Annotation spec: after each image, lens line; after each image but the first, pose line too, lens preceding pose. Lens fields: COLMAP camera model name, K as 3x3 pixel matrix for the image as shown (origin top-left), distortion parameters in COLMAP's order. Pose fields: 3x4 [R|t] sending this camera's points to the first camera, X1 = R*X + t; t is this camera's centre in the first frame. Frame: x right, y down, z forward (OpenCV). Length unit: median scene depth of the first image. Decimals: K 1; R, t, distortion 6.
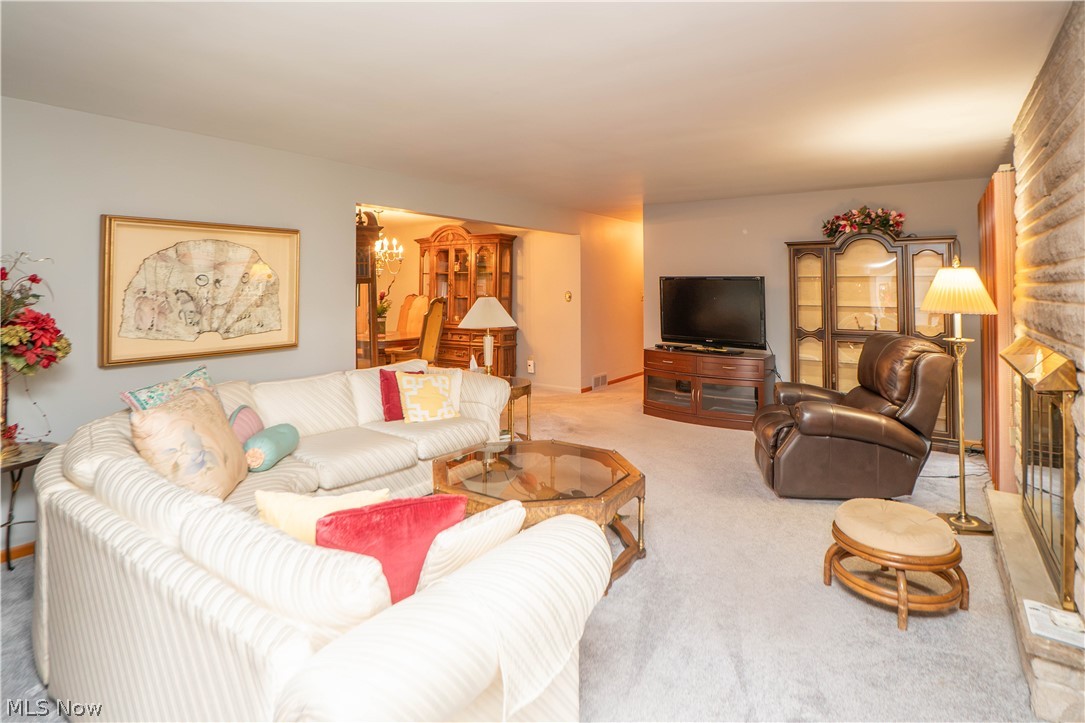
lens RADIAL K [[551.3, 0, 529.3], [0, 551.3, 380.8], [0, 0, 1]] dist [-0.032807, 0.000010]
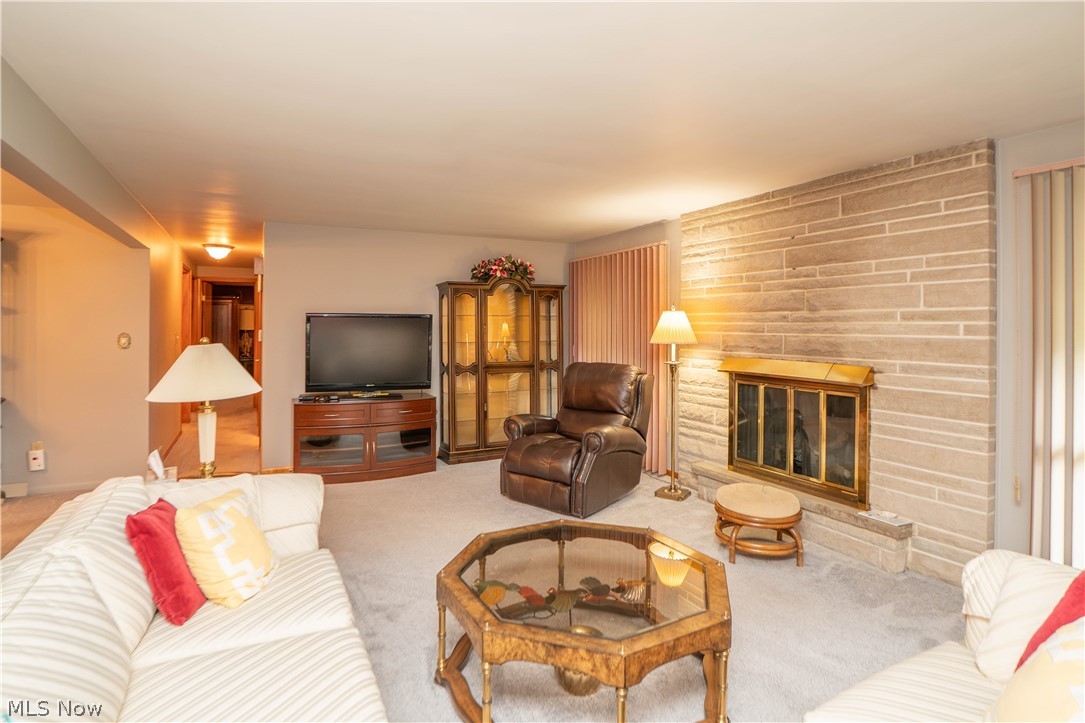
lens RADIAL K [[551.3, 0, 529.3], [0, 551.3, 380.8], [0, 0, 1]] dist [-0.032807, 0.000010]
pose [[0.475736, -0.092203, 0.874742, -0.407035], [0.148480, 0.988637, 0.023456, -0.075849], [-0.866965, 0.118723, 0.484021, 0.415587]]
